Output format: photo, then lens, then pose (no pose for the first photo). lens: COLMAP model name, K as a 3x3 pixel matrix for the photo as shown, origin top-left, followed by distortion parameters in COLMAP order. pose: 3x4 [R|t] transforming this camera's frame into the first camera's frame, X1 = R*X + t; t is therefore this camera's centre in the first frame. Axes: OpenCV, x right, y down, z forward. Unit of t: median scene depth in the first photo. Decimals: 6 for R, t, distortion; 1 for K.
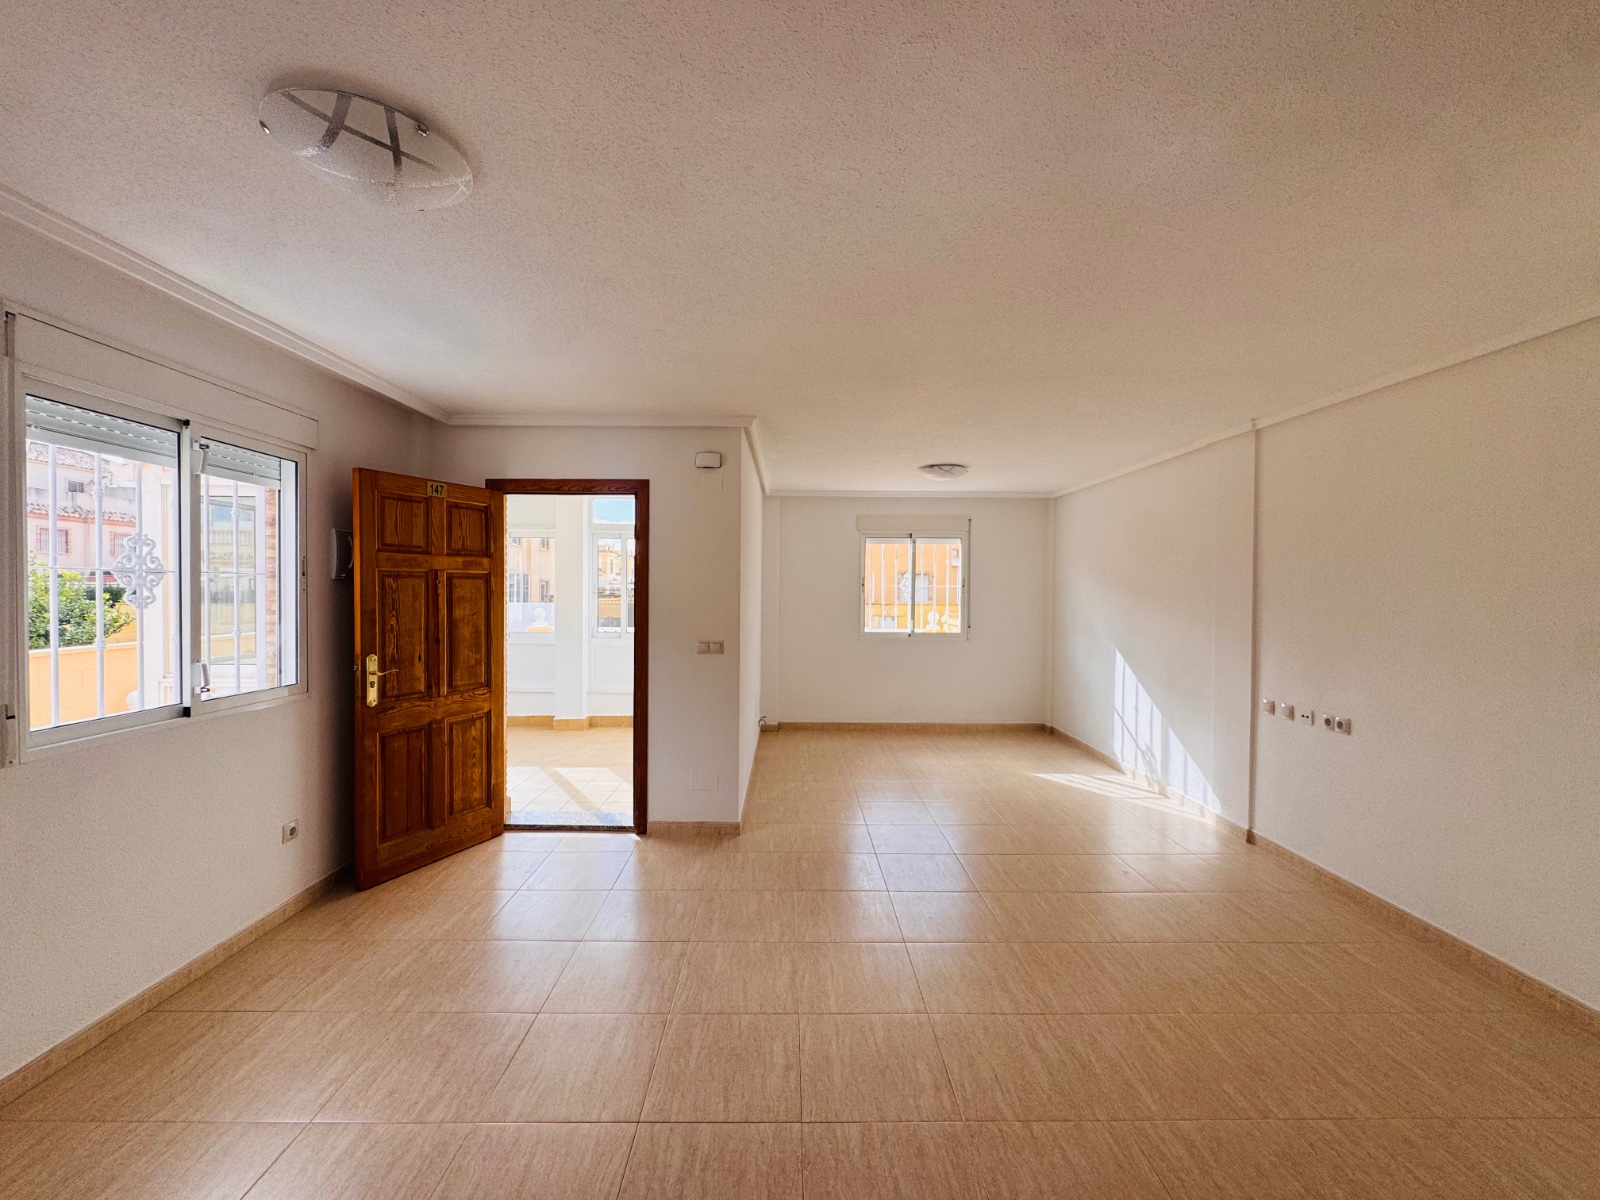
lens RADIAL K [[641.8, 0, 800.0], [0, 641.8, 600.0], [0, 0, 1]] dist [0.001282, 0.000242]
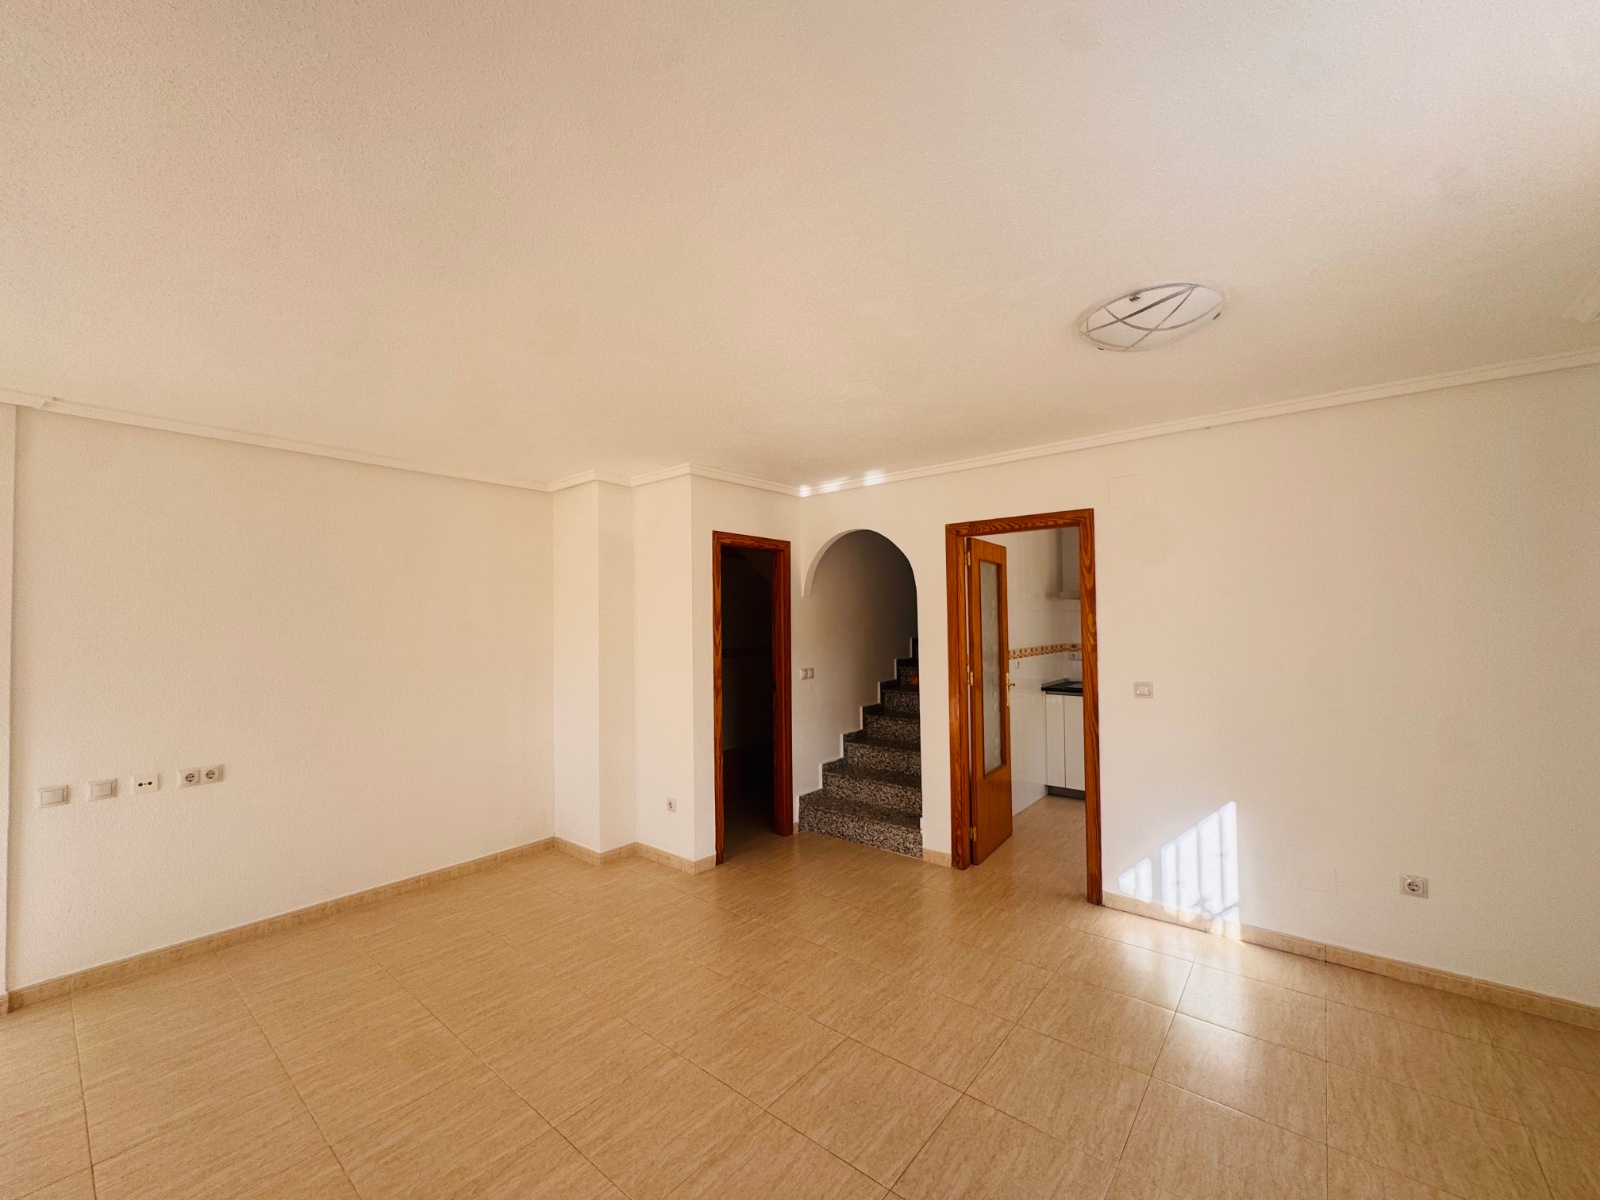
lens RADIAL K [[641.8, 0, 800.0], [0, 641.8, 600.0], [0, 0, 1]] dist [0.001282, 0.000242]
pose [[-0.765077, 0.022634, 0.643541, -0.602112], [0.016577, 0.999743, -0.015454, -0.046756], [-0.643726, -0.001156, -0.765255, 1.582499]]
